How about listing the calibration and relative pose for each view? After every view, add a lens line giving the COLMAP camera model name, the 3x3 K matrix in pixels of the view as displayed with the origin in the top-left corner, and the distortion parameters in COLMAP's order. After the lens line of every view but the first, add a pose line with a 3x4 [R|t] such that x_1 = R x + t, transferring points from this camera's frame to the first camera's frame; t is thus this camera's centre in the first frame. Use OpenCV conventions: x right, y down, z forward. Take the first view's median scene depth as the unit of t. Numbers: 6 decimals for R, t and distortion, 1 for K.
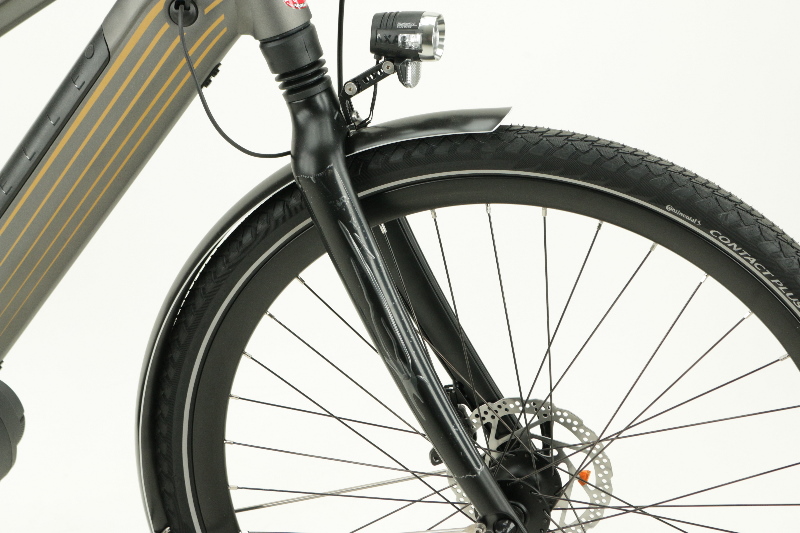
lens RADIAL K [[2109.5, 0, 400.0], [0, 2109.5, 266.5], [0, 0, 1]] dist [0.023773, 0.718147]
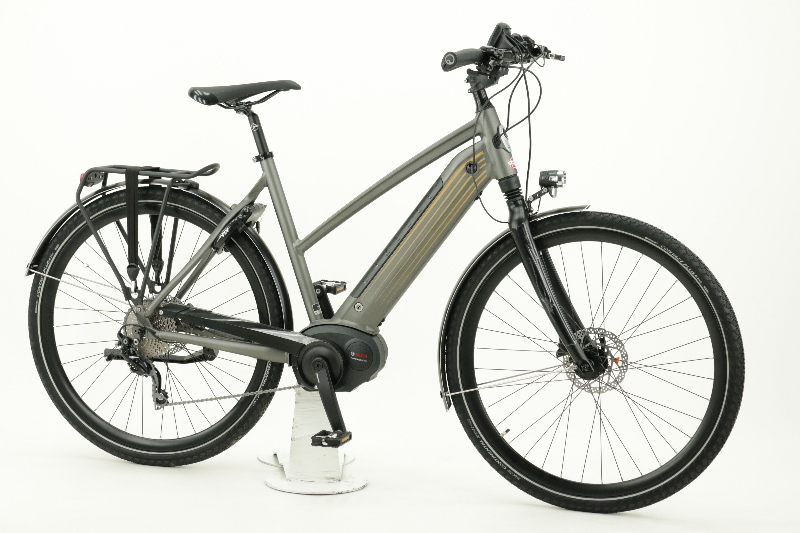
lens RADIAL K [[2004.1, 0, 400.0], [0, 2004.1, 266.5], [0, 0, 1]] dist [0.233455, 0.080749]
pose [[0.998303, 0.023732, -0.053178, -0.052239], [-0.033889, 0.979390, -0.199113, 0.524061], [0.047357, 0.200577, 0.978533, -1.531959]]
